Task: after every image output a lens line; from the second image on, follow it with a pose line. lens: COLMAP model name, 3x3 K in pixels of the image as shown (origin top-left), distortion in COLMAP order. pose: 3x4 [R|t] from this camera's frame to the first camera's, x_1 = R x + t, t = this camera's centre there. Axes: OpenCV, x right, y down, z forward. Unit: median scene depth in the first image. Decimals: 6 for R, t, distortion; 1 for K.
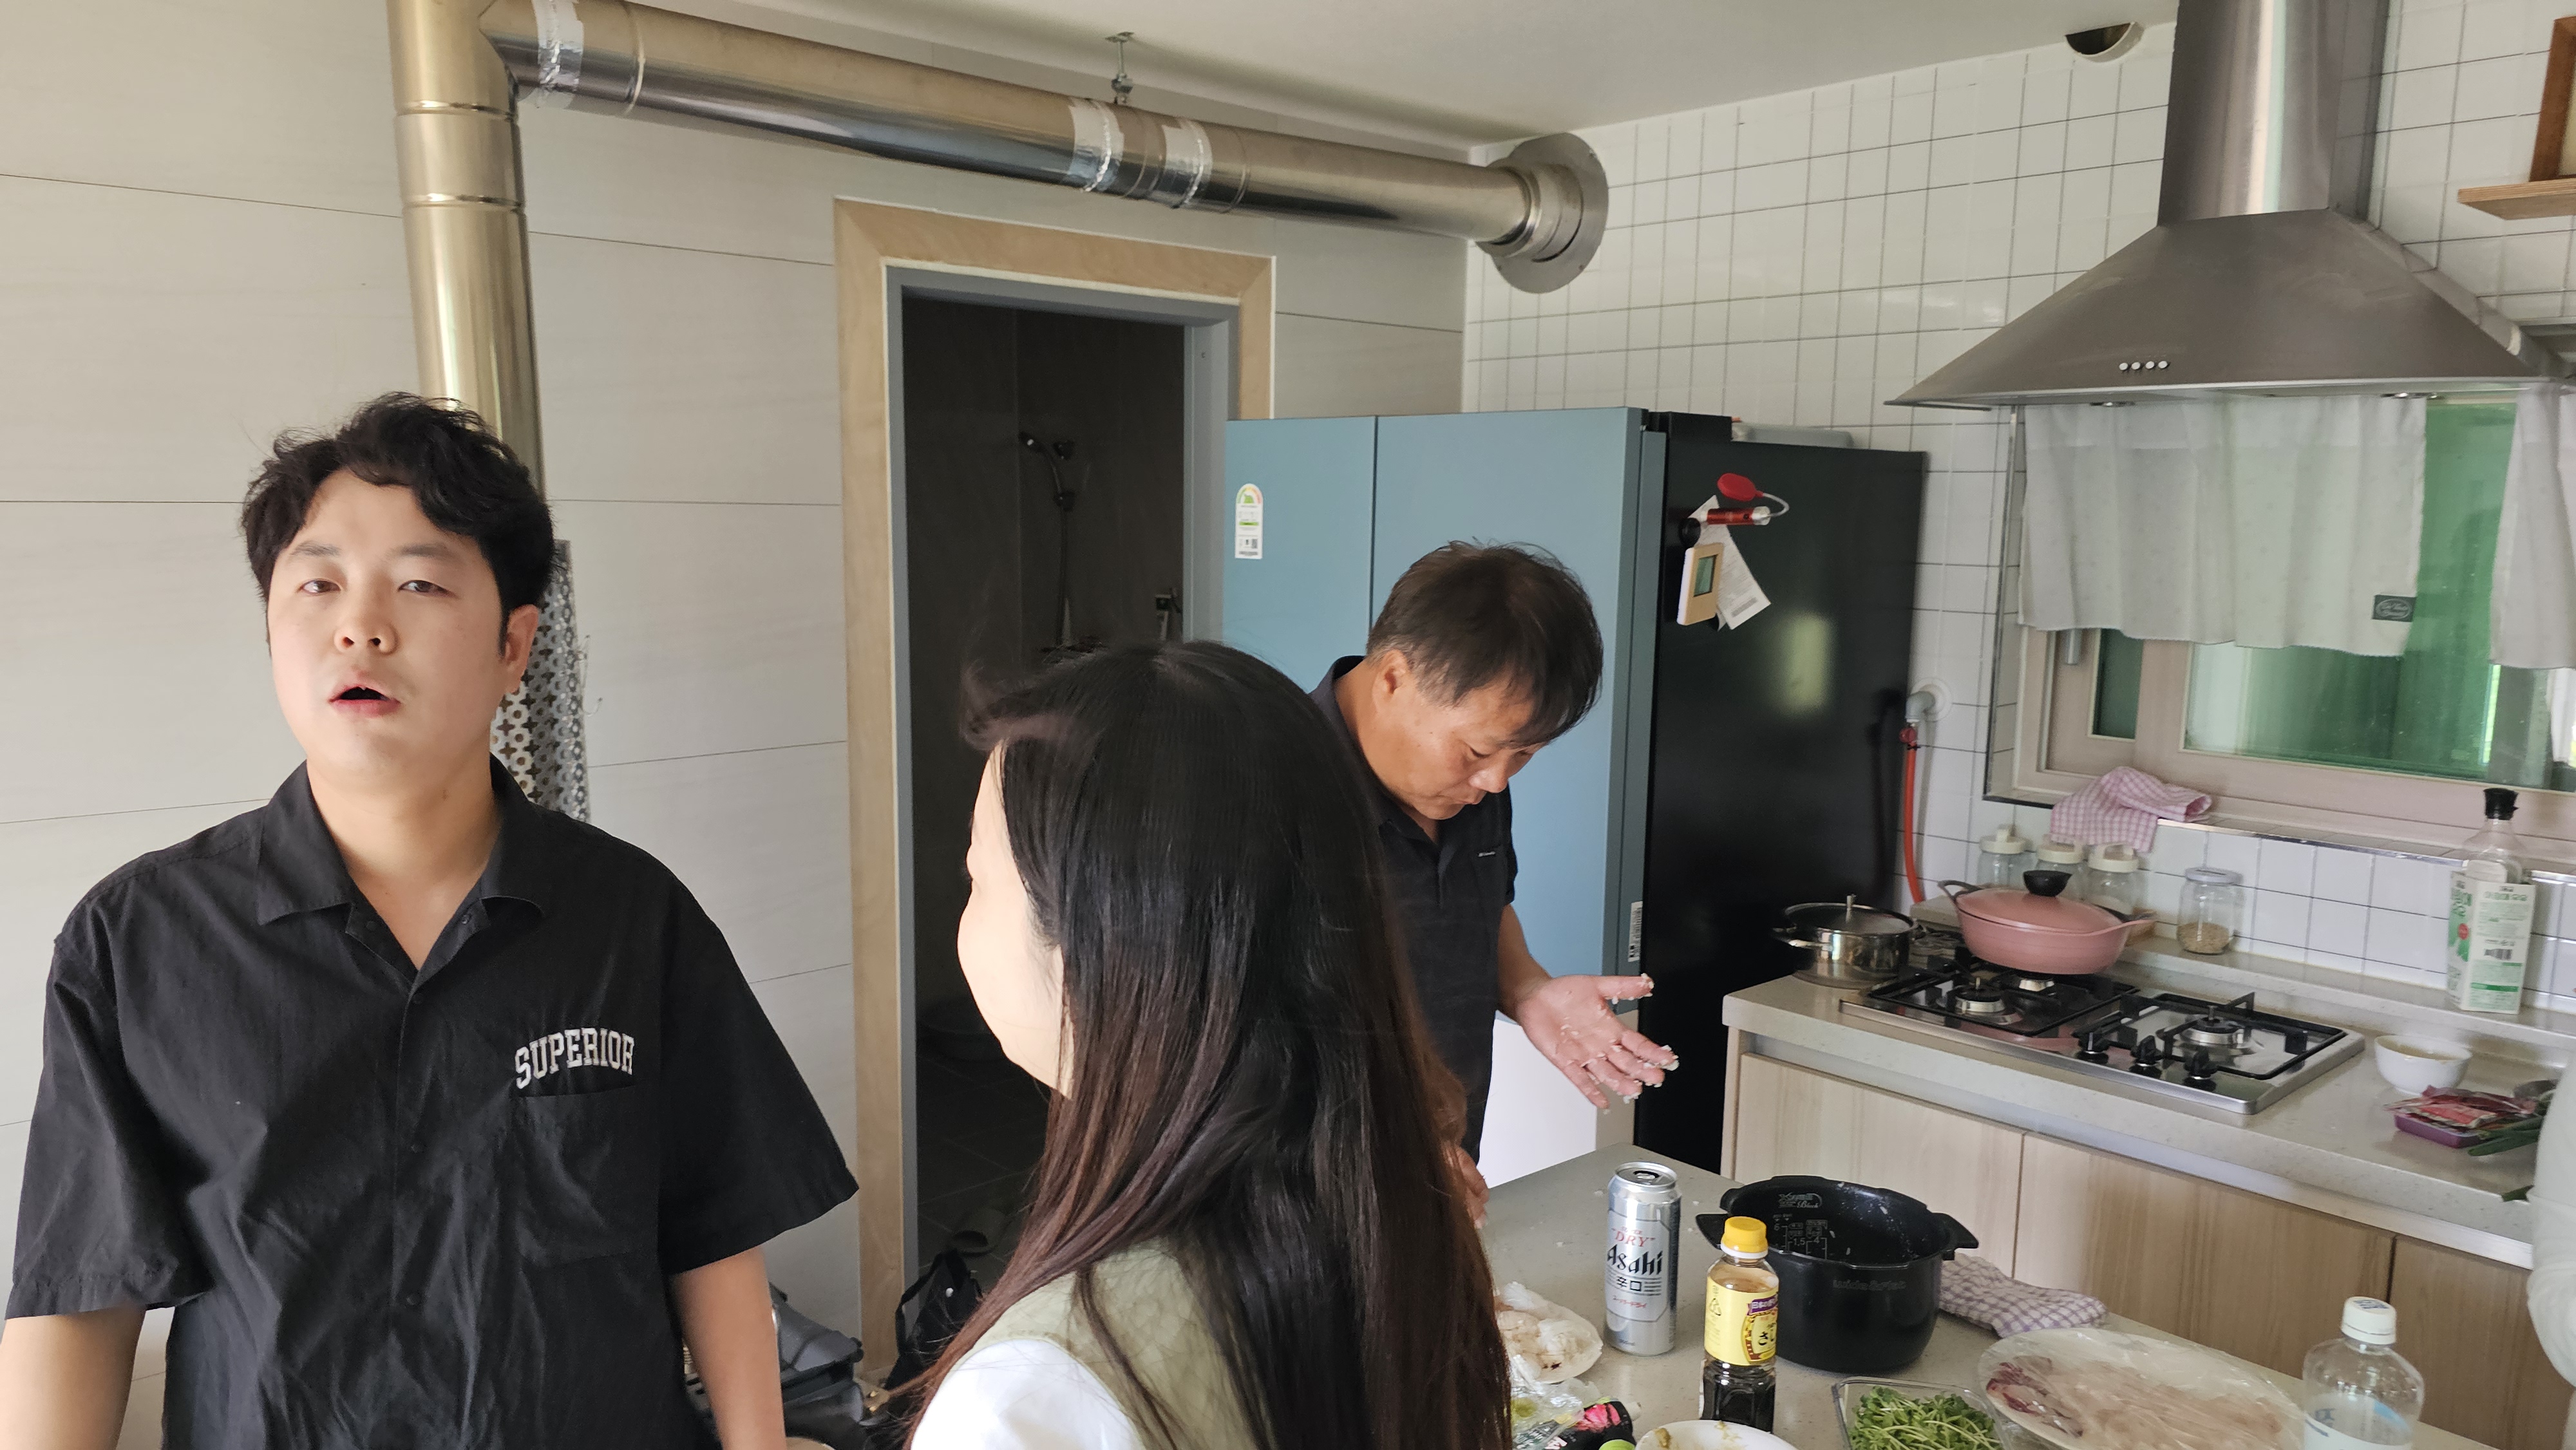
lens RADIAL K [[1737.1, 0, 1265.2], [0, 1737.1, 753.5], [0, 0, 1]] dist [0.037770, -0.026703]
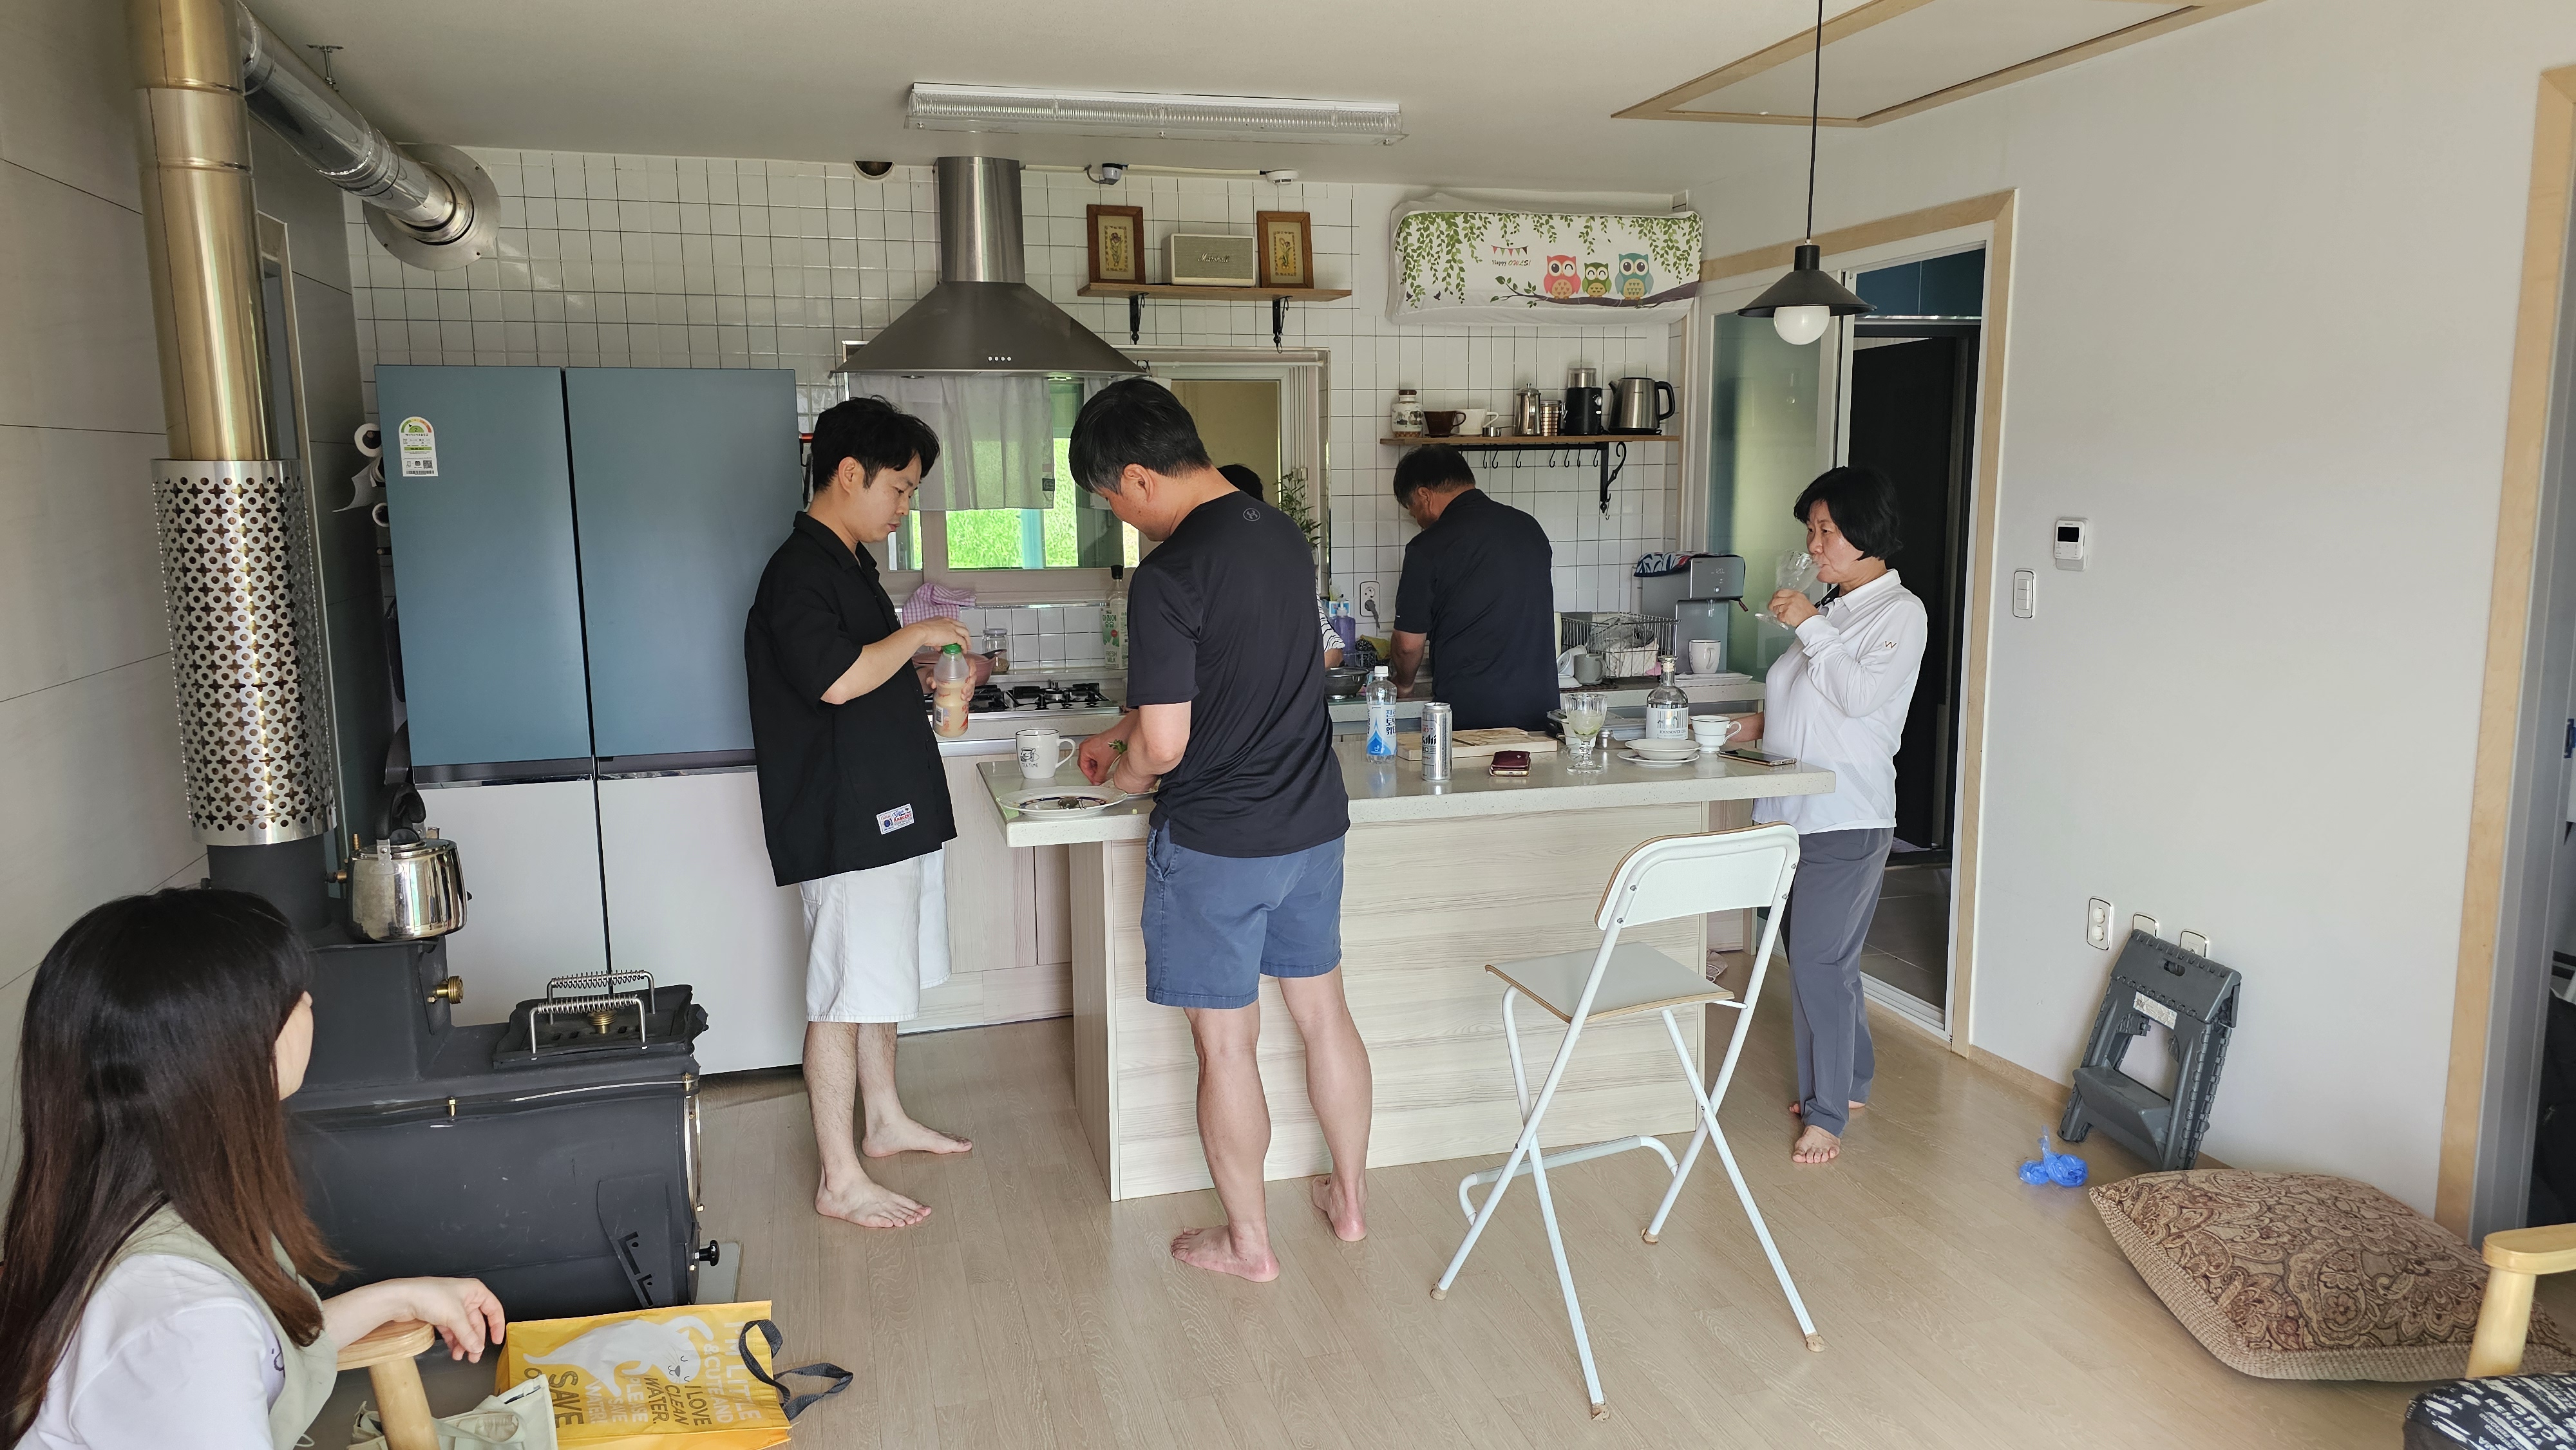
lens RADIAL K [[1697.5, 0, 1321.8], [0, 1697.5, 758.7], [0, 0, 1]] dist [0.072554, -0.064223]
pose [[0.439370, -0.168483, 0.882365, -1.007479], [0.148550, 0.982358, 0.113606, 0.050119], [-0.885938, 0.081160, 0.456647, -0.147626]]
